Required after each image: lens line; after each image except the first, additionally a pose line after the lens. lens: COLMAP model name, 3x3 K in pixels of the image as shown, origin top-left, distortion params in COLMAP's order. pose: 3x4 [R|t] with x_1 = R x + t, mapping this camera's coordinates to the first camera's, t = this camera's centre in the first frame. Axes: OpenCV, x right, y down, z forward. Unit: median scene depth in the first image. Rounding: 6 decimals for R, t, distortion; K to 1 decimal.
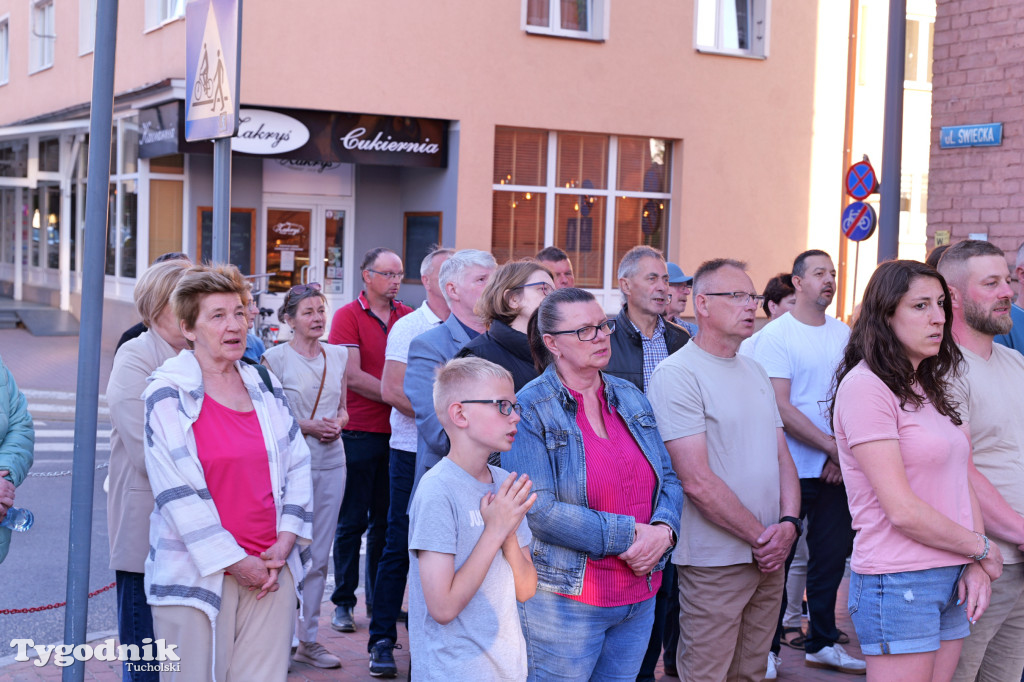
lens RADIAL K [[1591.4, 0, 512.0], [0, 1591.4, 312.9], [0, 0, 1]] dist [0.041956, -0.021362]
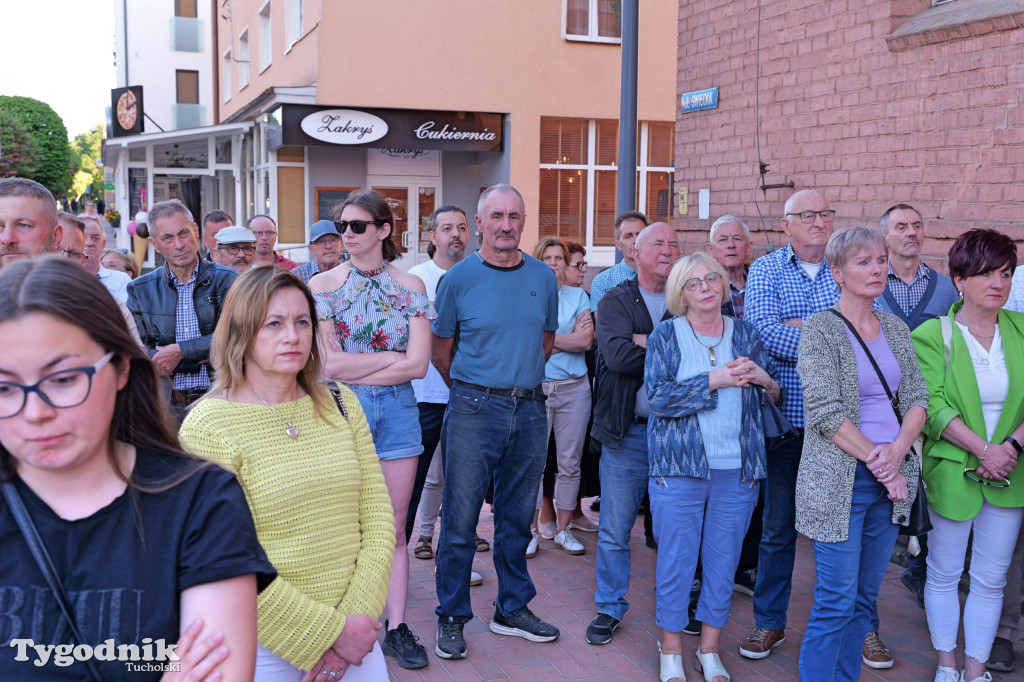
lens RADIAL K [[1185.4, 0, 532.9], [0, 1185.4, 300.0], [0, 0, 1]] dist [-0.008722, 0.013632]
pose [[0.980845, -0.003069, -0.194764, 0.165782], [0.008143, 0.999648, 0.025258, 0.002399], [0.194618, -0.026360, 0.980525, 0.087363]]
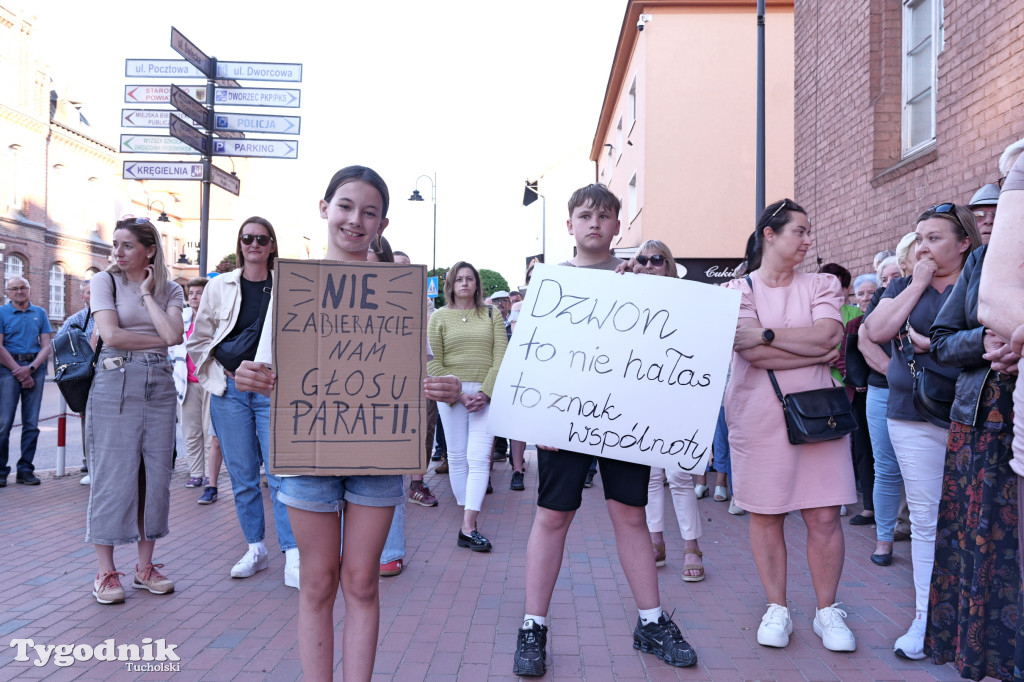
lens RADIAL K [[876.9, 0, 503.2], [0, 876.9, 343.8], [0, 0, 1]] dist [-0.028982, -0.005780]
pose [[0.827761, -0.025609, -0.560496, 0.281924], [-0.011648, 0.997958, -0.062798, 0.046220], [0.560959, 0.058510, 0.825773, -0.016941]]
